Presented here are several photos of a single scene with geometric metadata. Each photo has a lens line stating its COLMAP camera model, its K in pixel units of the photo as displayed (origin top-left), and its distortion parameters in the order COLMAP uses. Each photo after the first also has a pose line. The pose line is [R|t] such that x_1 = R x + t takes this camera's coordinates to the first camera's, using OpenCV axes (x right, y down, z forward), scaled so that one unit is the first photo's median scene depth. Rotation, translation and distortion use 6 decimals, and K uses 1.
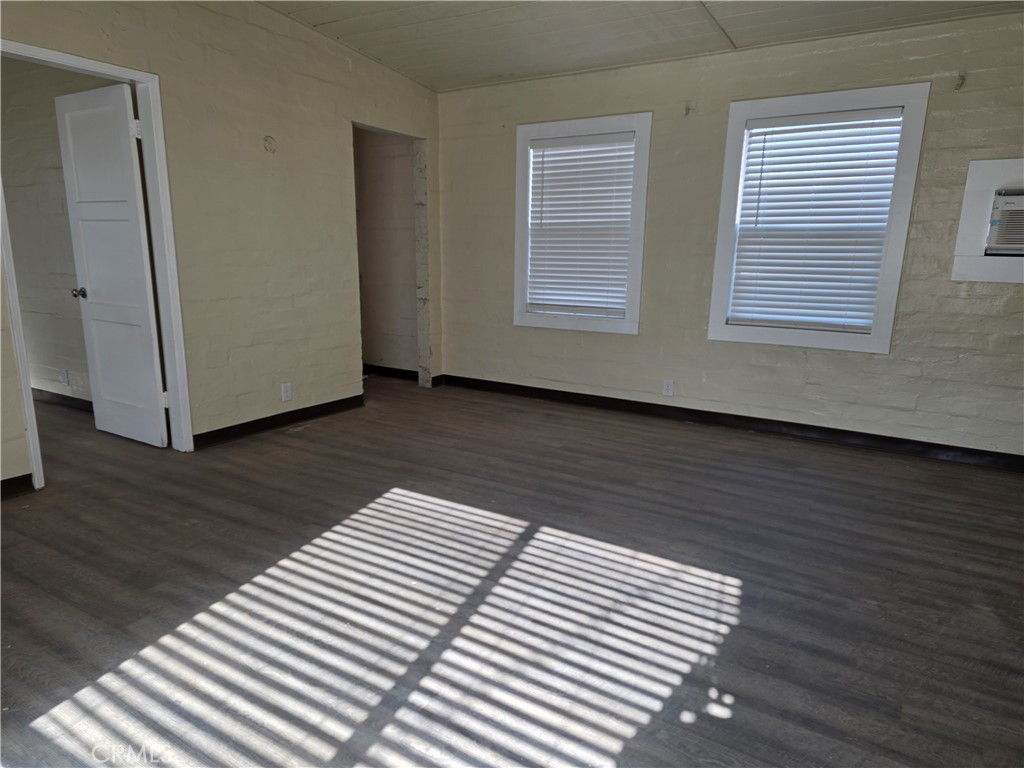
lens RADIAL K [[661.4, 0, 502.3], [0, 661.4, 392.8], [0, 0, 1]] dist [0.102638, -0.092008]
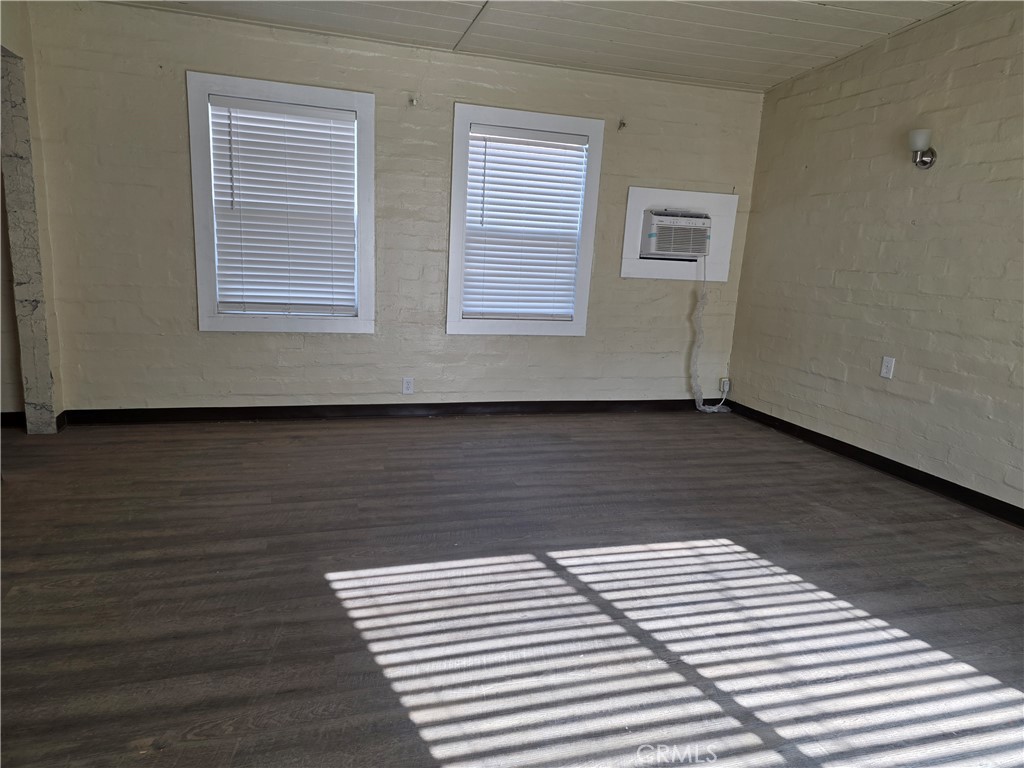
lens RADIAL K [[668.1, 0, 502.7], [0, 668.1, 385.8], [0, 0, 1]] dist [0.093823, -0.098421]
pose [[0.655492, -0.135487, 0.742949, -0.454373], [0.119393, 0.989995, 0.075201, -0.075090], [-0.745704, 0.039409, 0.665110, 0.288927]]
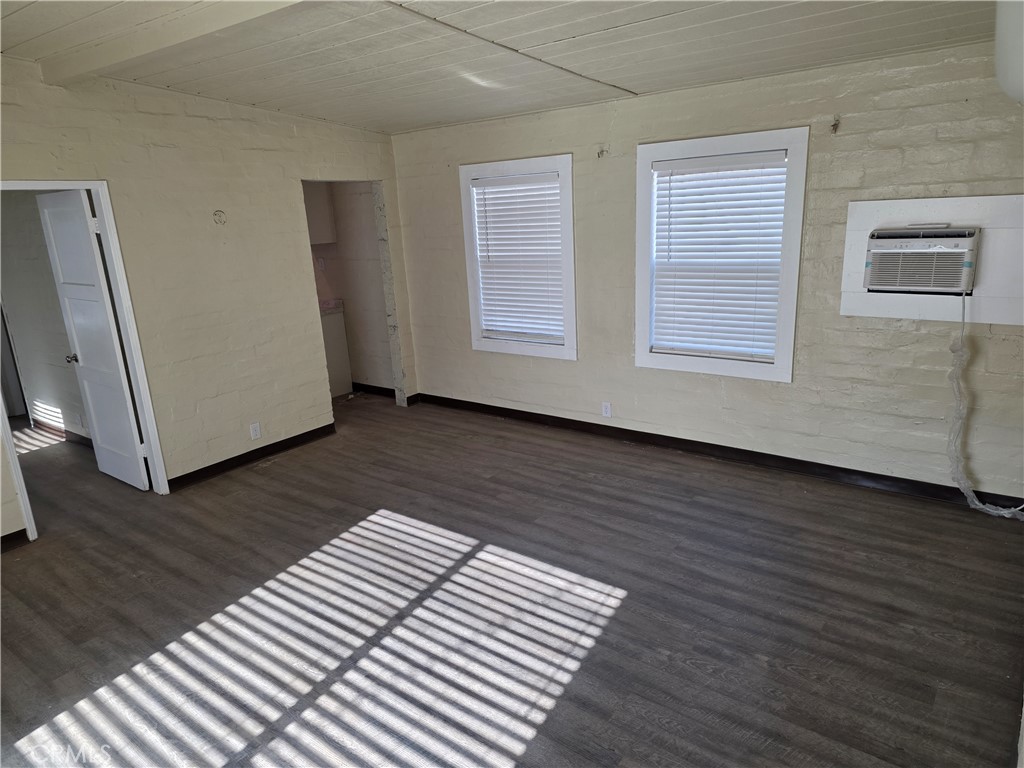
lens RADIAL K [[668.1, 0, 502.7], [0, 668.1, 385.8], [0, 0, 1]] dist [0.093823, -0.098421]
pose [[0.993429, -0.042825, -0.106133, 0.233755], [0.047866, 0.997821, 0.045411, -0.119336], [0.103957, -0.050193, 0.993314, -0.087662]]
